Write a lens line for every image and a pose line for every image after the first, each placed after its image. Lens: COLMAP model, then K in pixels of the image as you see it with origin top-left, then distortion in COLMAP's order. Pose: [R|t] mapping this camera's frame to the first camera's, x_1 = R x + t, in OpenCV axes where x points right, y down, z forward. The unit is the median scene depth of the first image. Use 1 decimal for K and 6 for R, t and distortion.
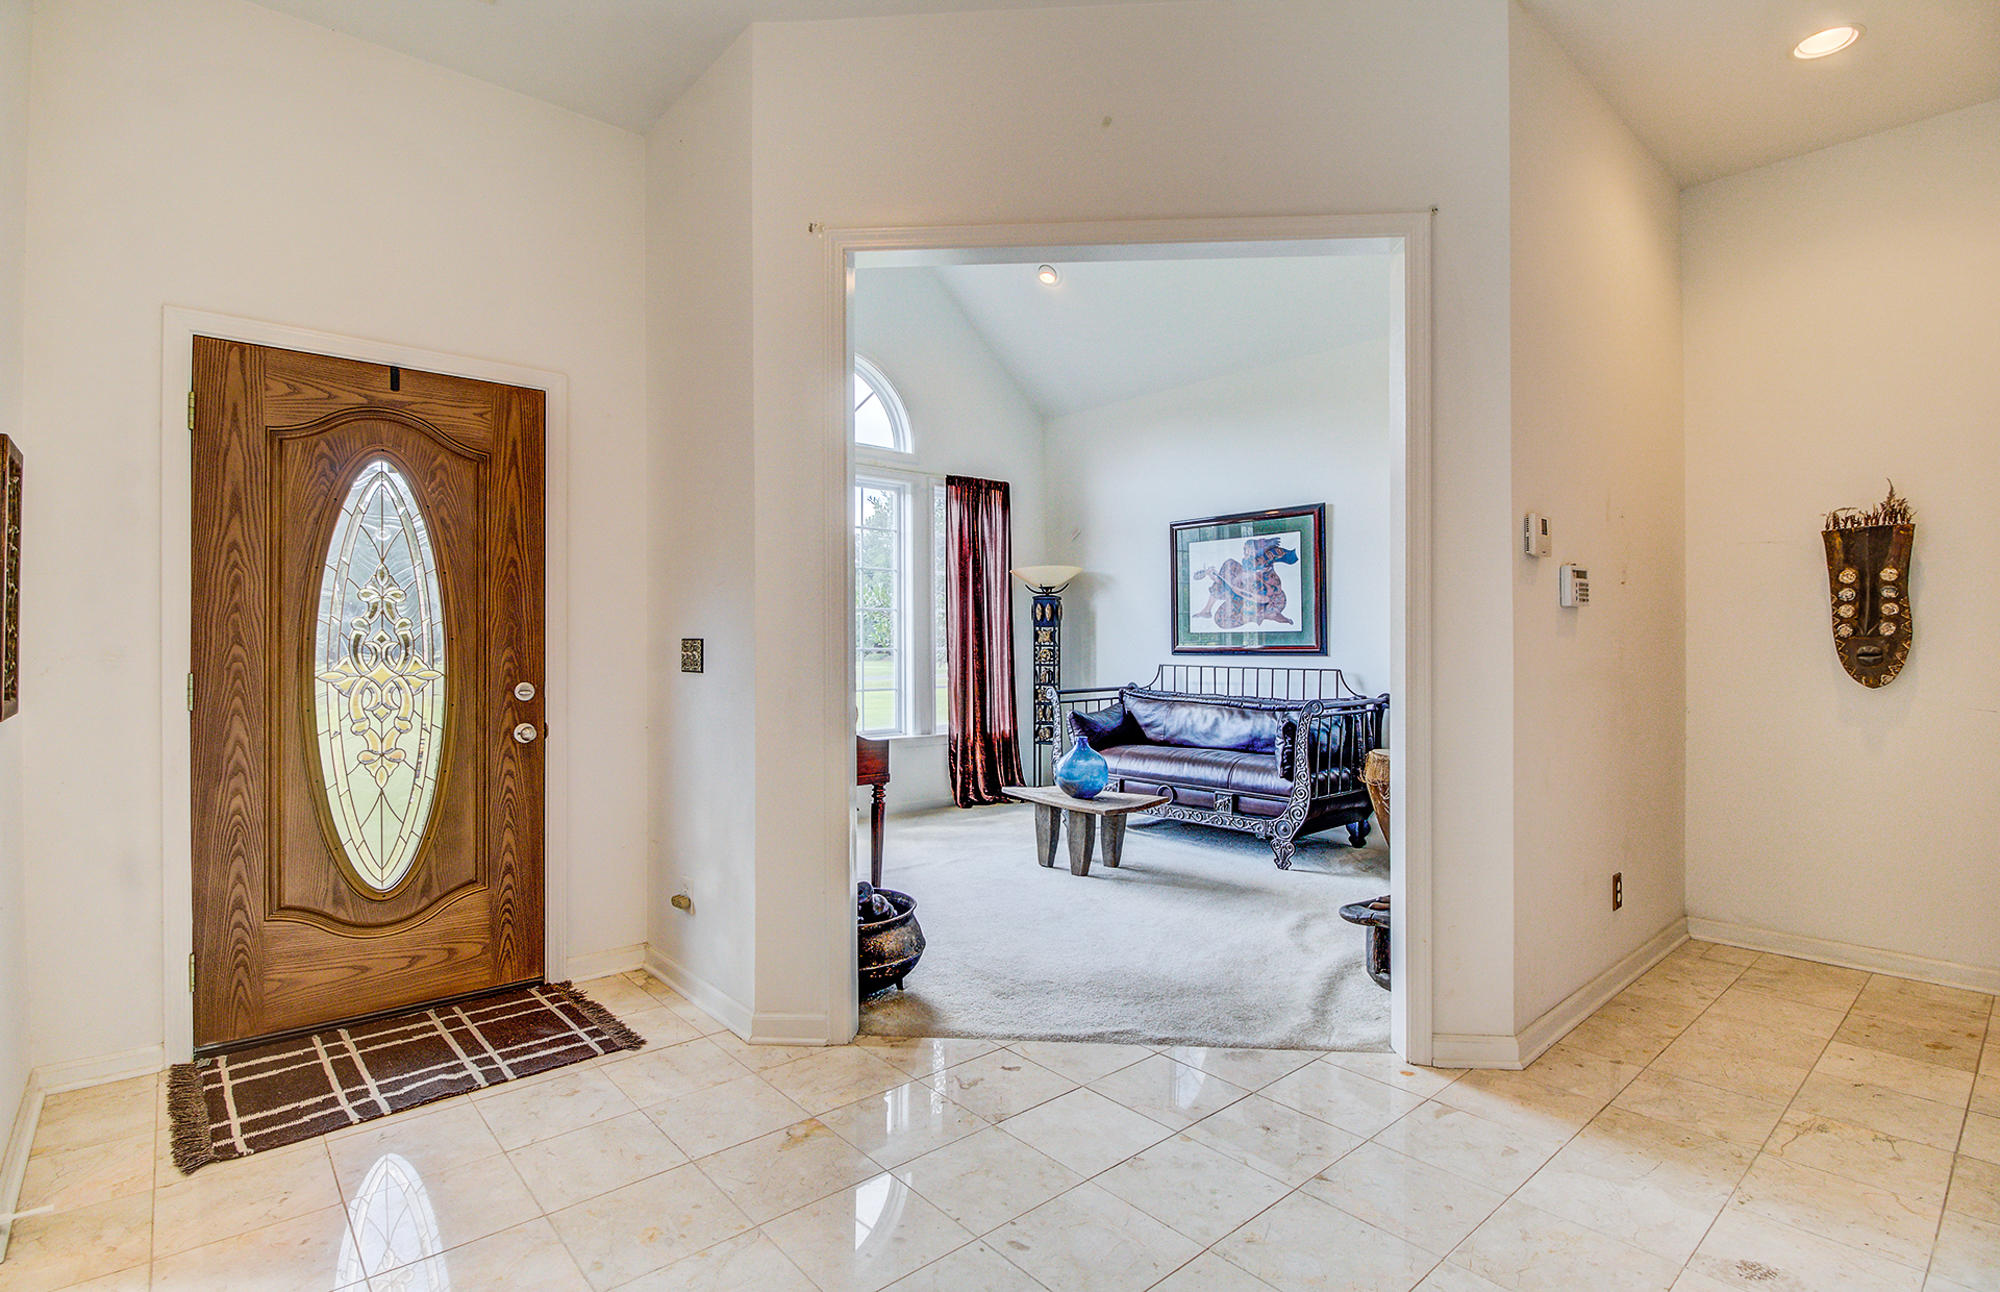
lens RADIAL K [[927.5, 0, 996.9], [0, 927.5, 641.3], [0, 0, 1]] dist [0.007936, -0.006976]
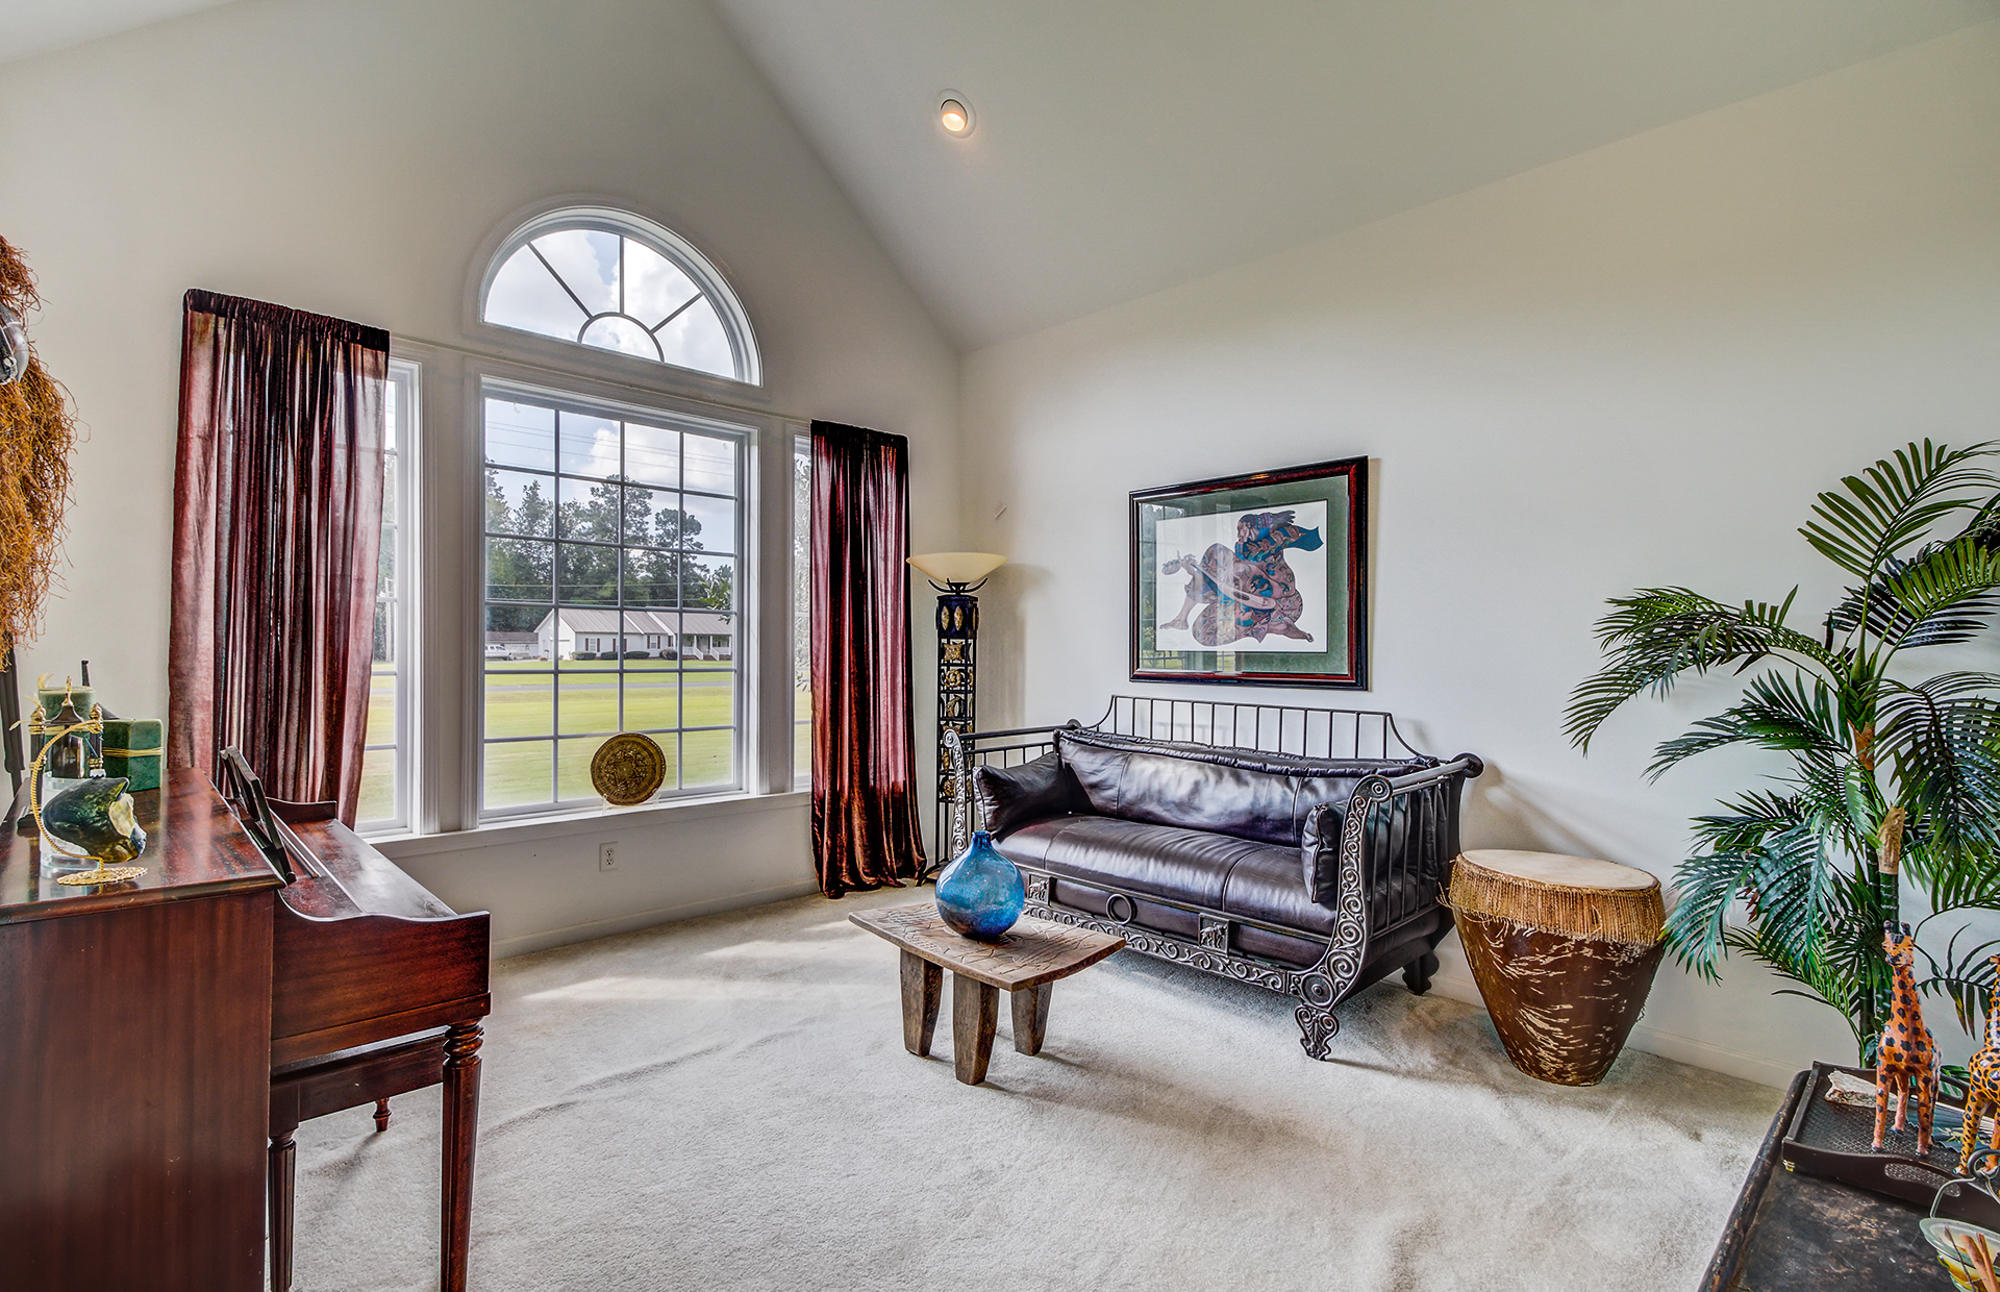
lens RADIAL K [[927.5, 0, 999.4], [0, 927.5, 642.8], [0, 0, 1]] dist [0.007936, -0.006976]
pose [[0.998452, 0.010456, 0.054634, 0.054524], [-0.010265, 0.999940, -0.003786, -0.011330], [-0.054670, 0.003219, 0.998499, 0.320730]]
